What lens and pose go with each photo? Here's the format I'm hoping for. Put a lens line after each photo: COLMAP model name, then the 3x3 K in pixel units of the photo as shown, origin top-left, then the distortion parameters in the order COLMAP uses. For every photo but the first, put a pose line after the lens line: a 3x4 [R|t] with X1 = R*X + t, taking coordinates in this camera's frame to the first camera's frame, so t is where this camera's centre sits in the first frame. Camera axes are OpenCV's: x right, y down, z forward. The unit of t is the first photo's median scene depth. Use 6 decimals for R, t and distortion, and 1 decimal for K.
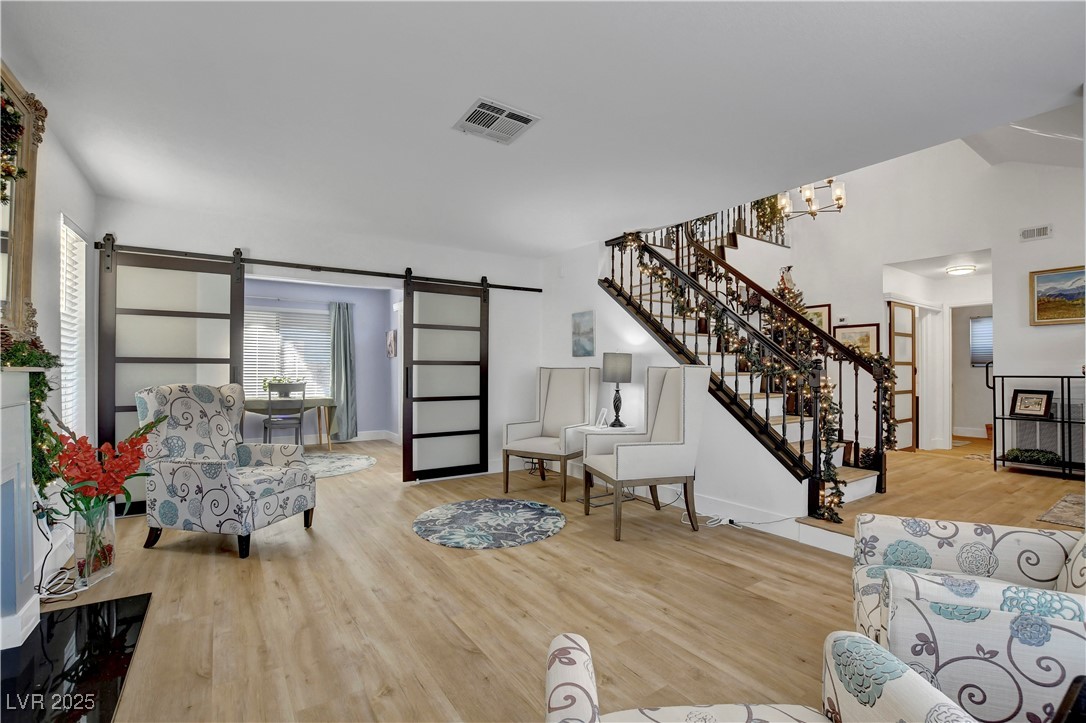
lens RADIAL K [[476.0, 0, 545.3], [0, 476.0, 368.0], [0, 0, 1]] dist [-0.072416, 0.018086]
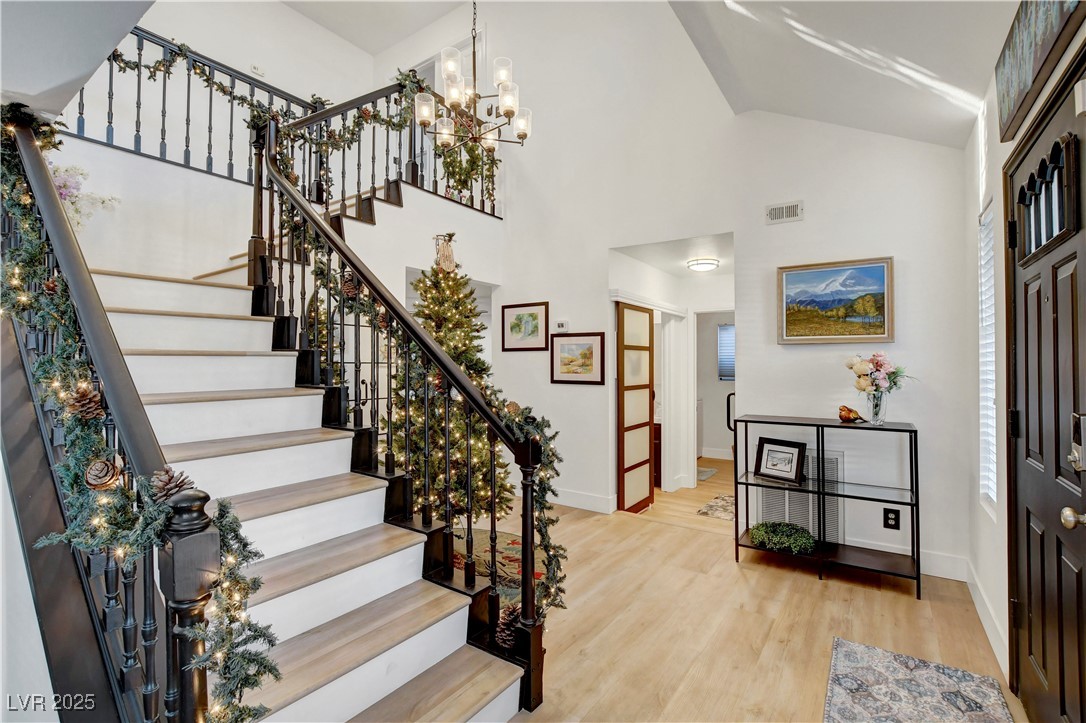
lens RADIAL K [[491.1, 0, 559.1], [0, 491.1, 362.3], [0, 0, 1]] dist [-0.025228, 0.000645]
pose [[0.911378, 0.000374, 0.411571, 0.357652], [-0.000409, 1.000000, -0.000004, -0.051644], [-0.411571, -0.000165, 0.911378, 0.347530]]
